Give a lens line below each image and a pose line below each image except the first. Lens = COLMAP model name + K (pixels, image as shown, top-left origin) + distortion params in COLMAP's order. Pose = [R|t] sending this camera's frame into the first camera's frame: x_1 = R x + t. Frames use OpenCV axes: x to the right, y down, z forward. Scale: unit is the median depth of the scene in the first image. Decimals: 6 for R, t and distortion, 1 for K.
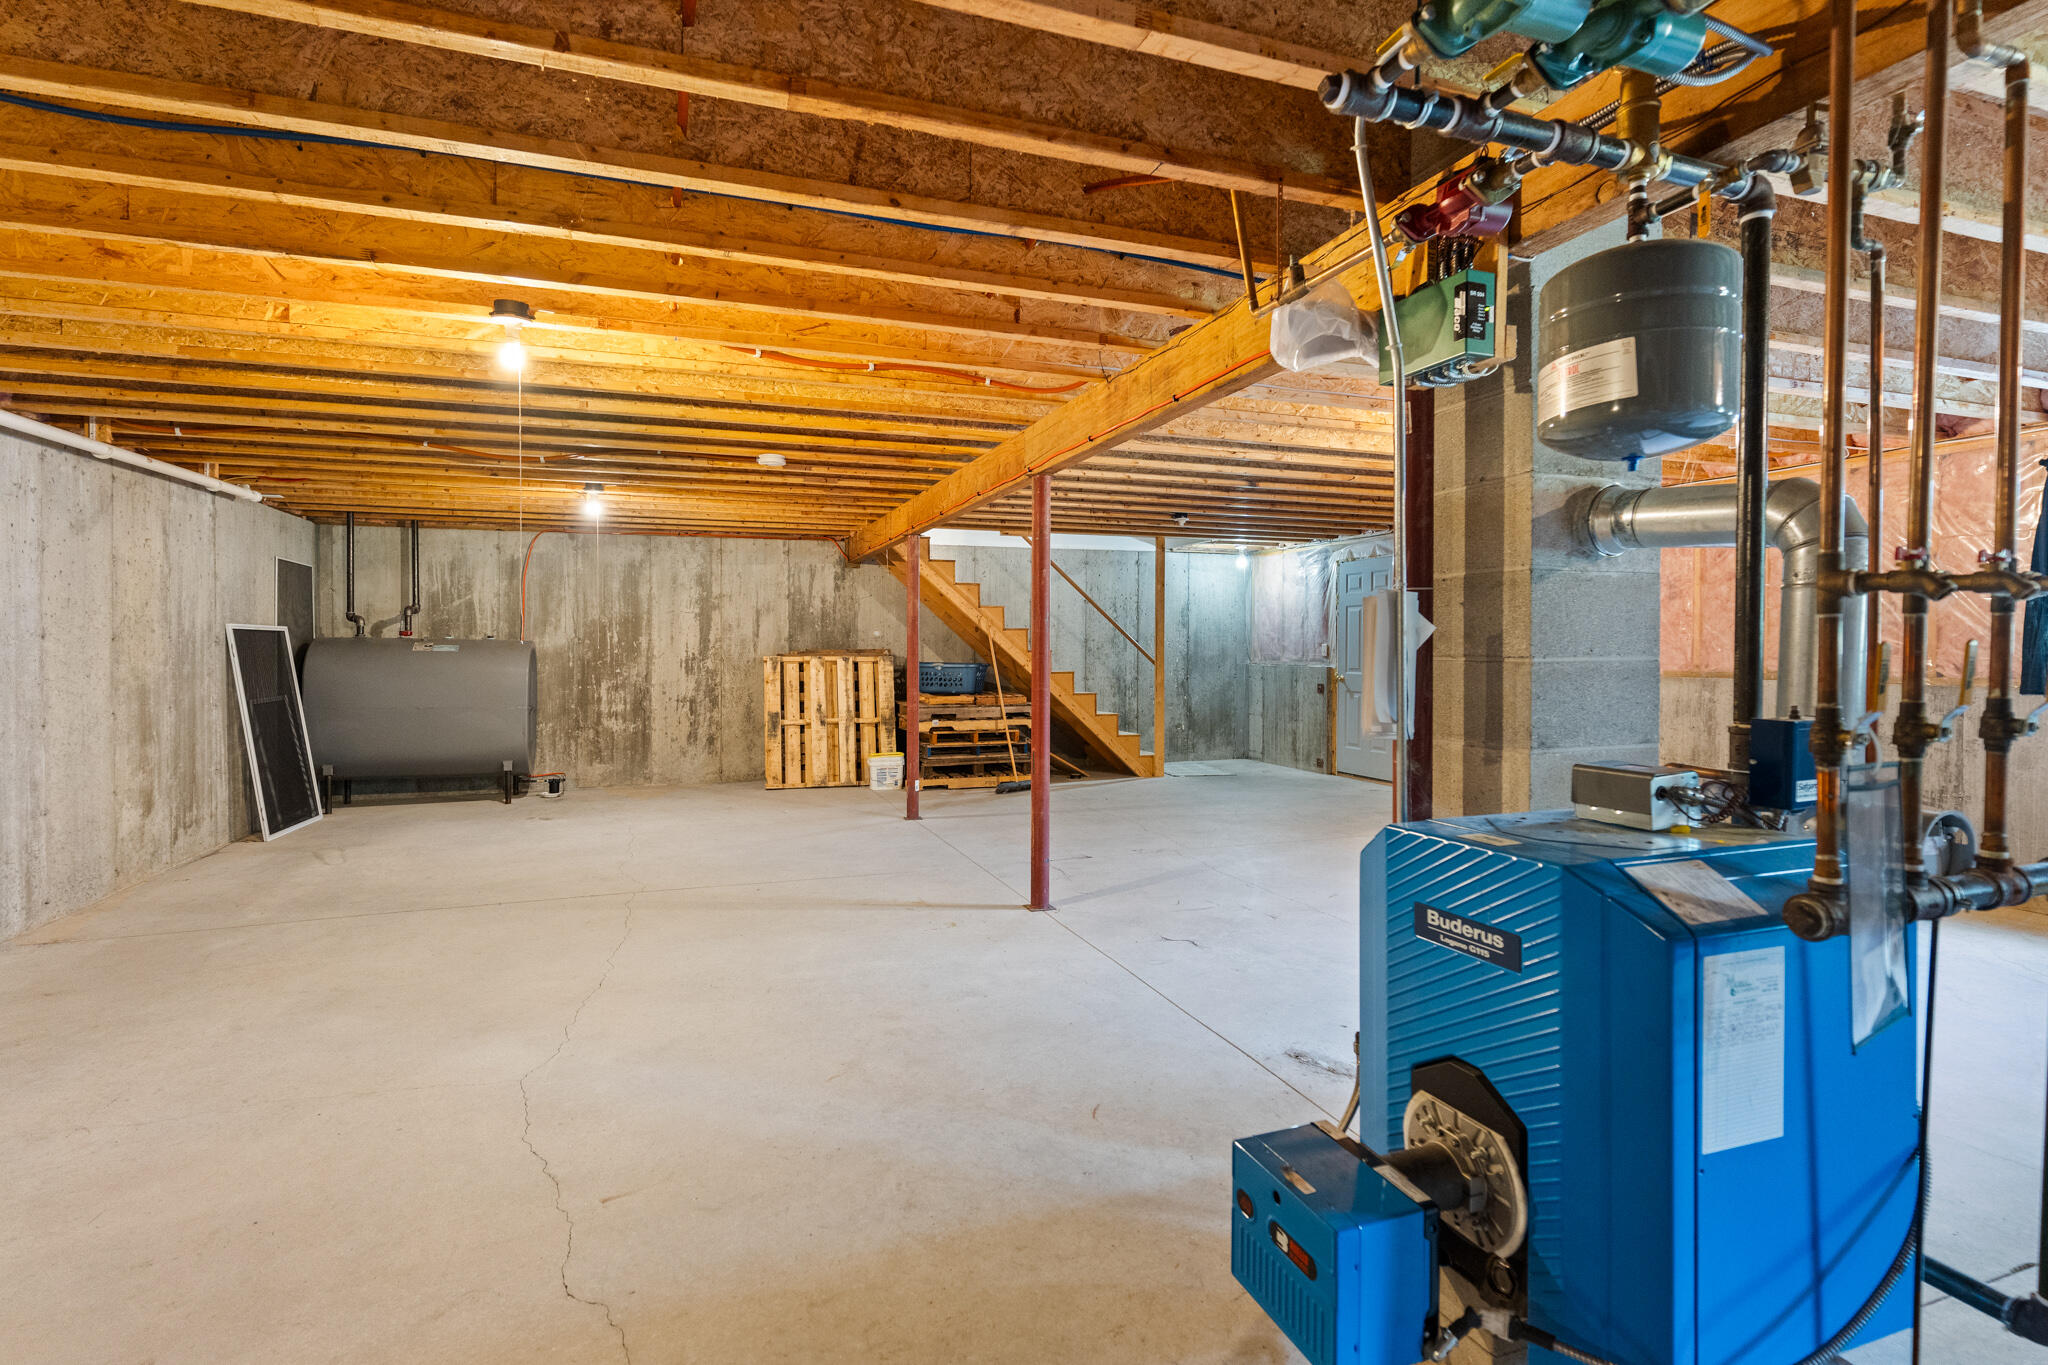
lens RADIAL K [[990.2, 0, 1025.3], [0, 990.2, 668.0], [0, 0, 1]] dist [0.003686, 0.001479]
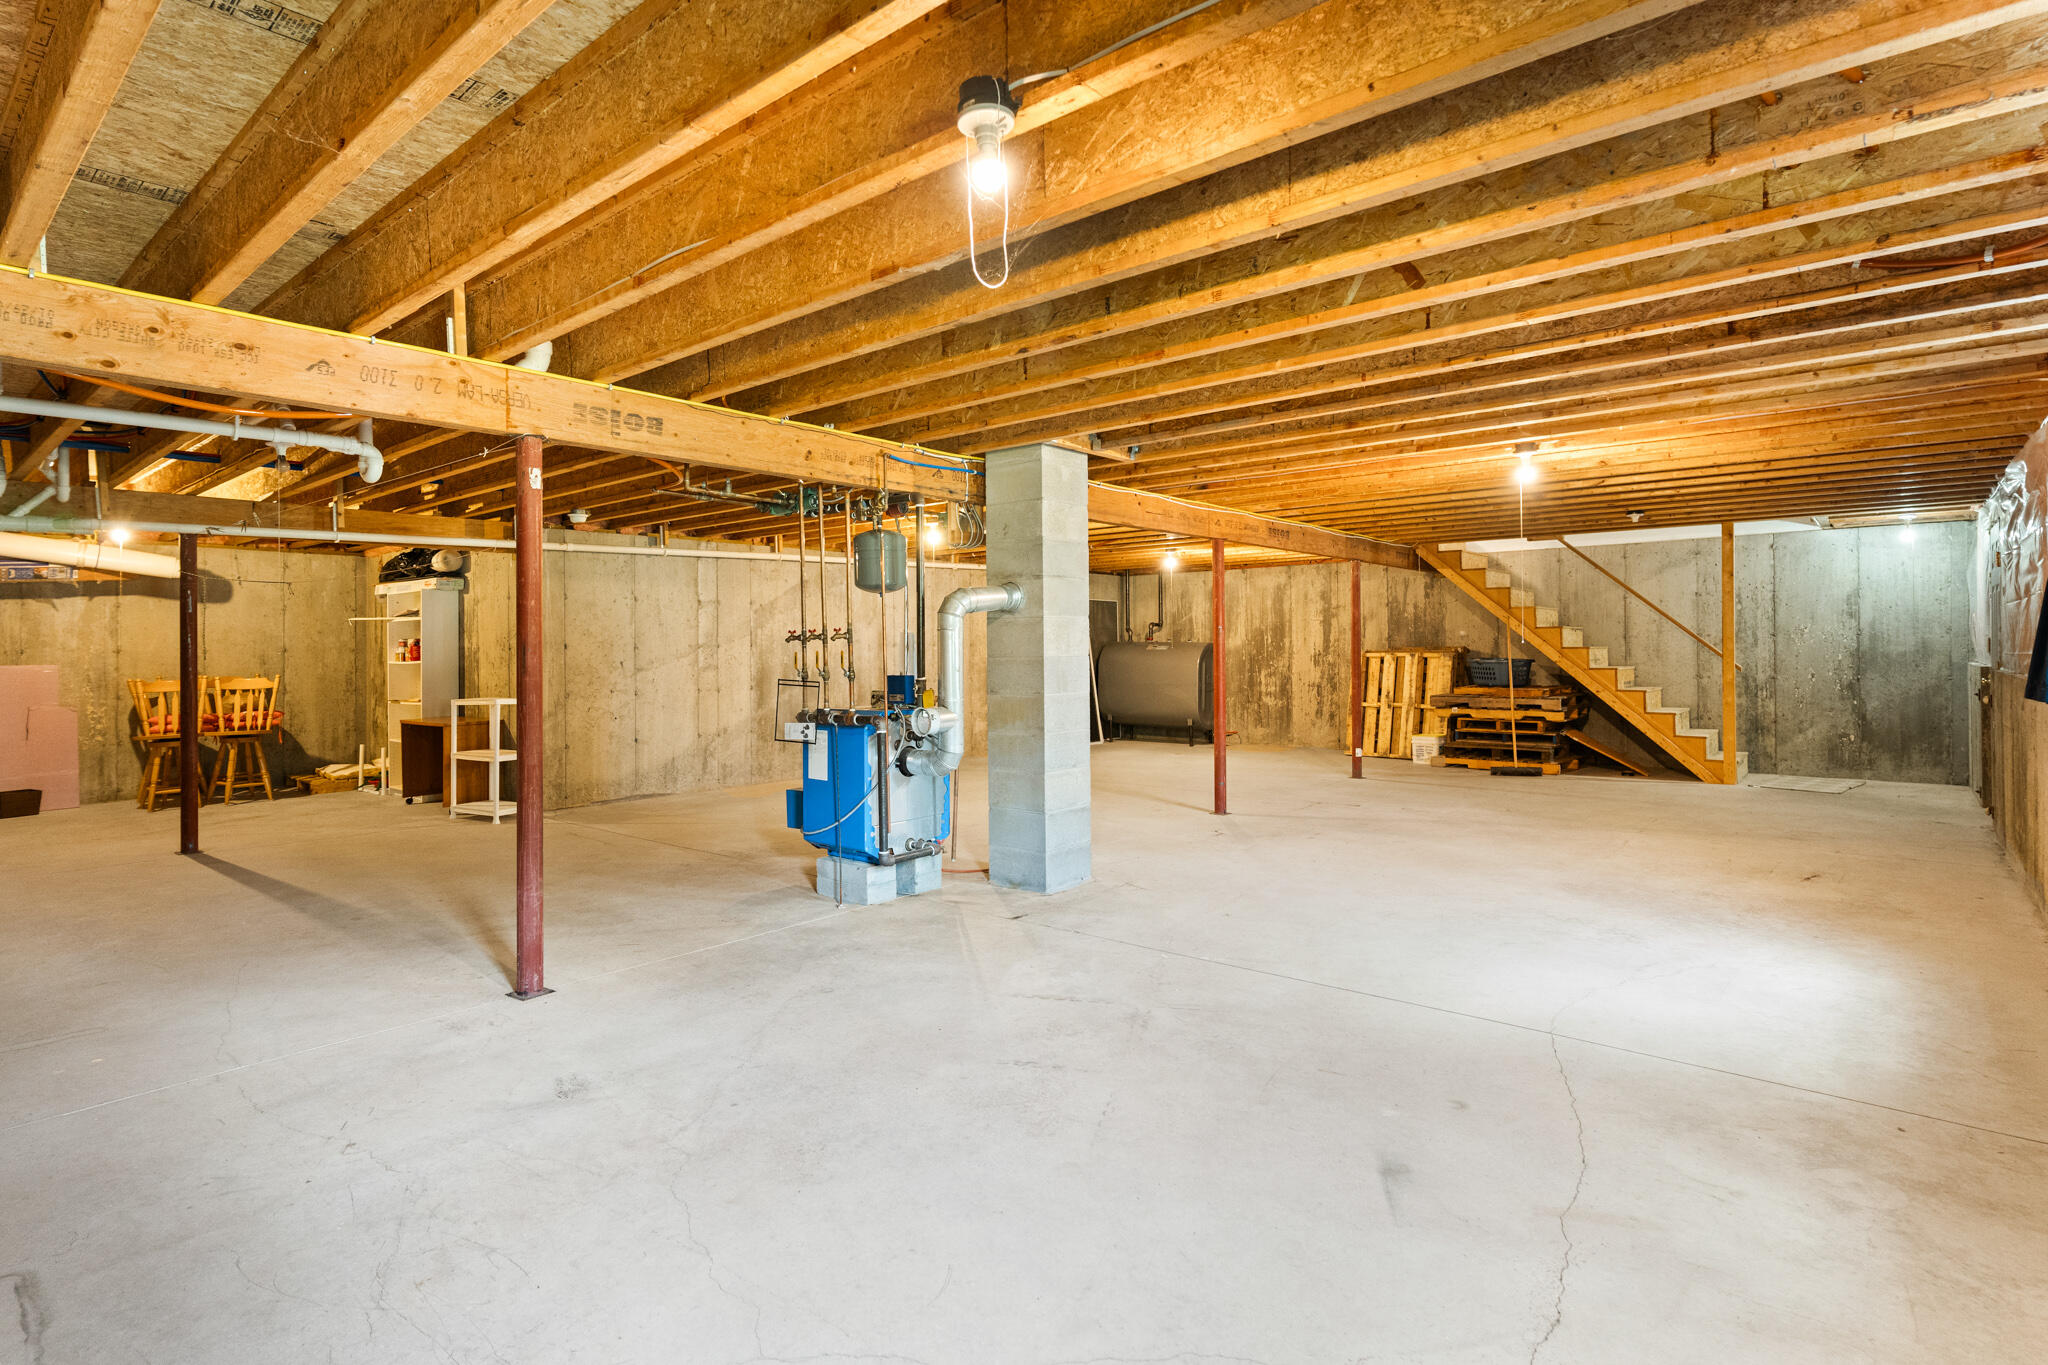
lens RADIAL K [[990.2, 0, 986.2], [0, 990.2, 644.9], [0, 0, 1]] dist [0.003686, 0.001479]
pose [[0.490004, -0.006829, -0.871693, 0.619787], [-0.008871, 0.999878, -0.012820, -0.001085], [0.871675, 0.014015, 0.489884, -0.048663]]
